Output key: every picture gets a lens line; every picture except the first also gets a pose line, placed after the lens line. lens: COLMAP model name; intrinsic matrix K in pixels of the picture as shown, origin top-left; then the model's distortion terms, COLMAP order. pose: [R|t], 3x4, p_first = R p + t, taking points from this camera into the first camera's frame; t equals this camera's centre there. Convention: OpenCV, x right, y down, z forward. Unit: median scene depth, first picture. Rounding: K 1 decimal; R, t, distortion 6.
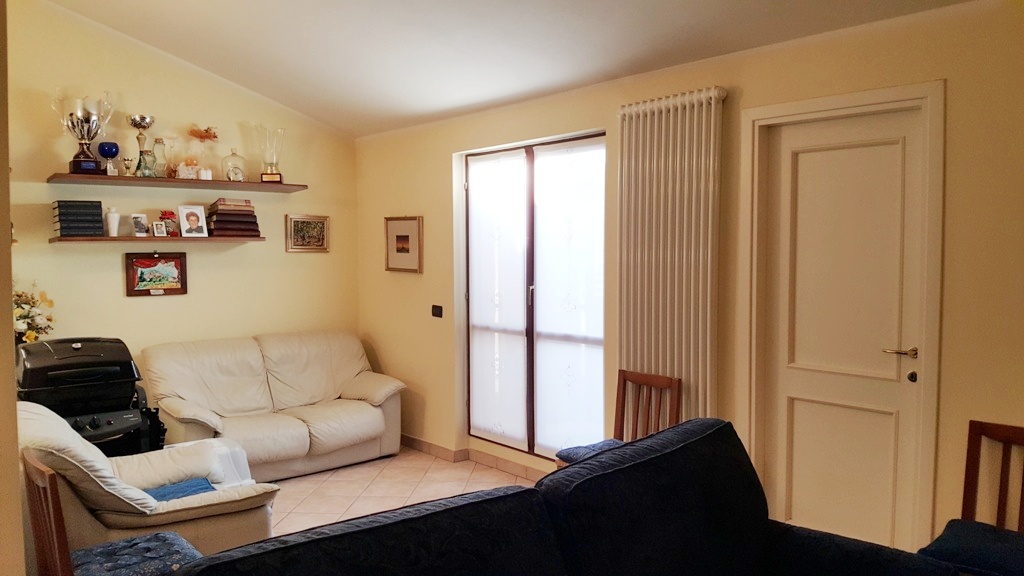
lens RADIAL K [[772.5, 0, 511.3], [0, 772.5, 296.7], [0, 0, 1]] dist [0.201604, -0.462154]
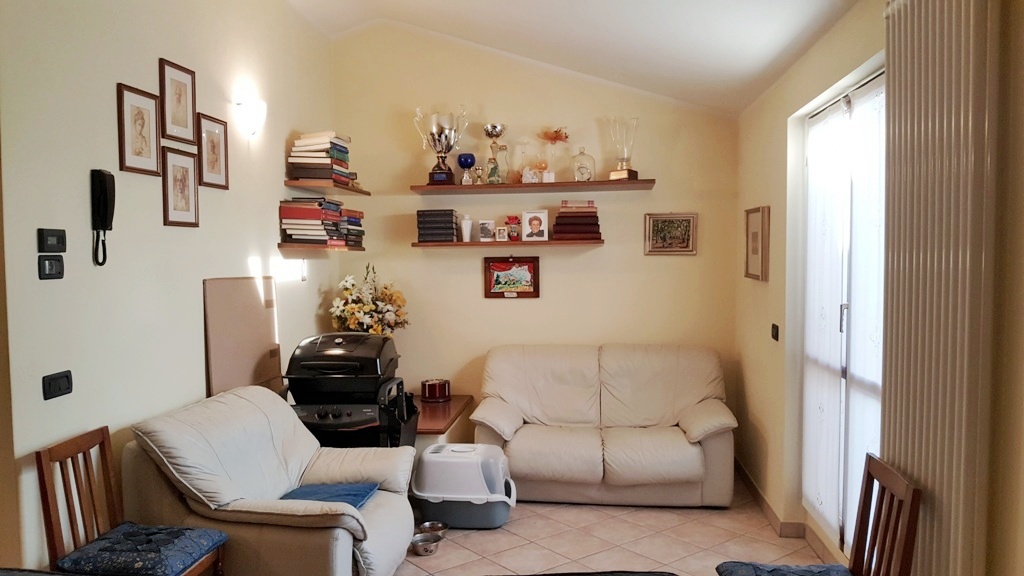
lens RADIAL K [[772.5, 0, 511.3], [0, 772.5, 296.7], [0, 0, 1]] dist [0.201604, -0.462154]
pose [[0.691224, 0.033176, -0.721879, 0.290251], [-0.037430, 0.999248, 0.010083, -0.013688], [0.721671, 0.020050, 0.691946, 0.298950]]
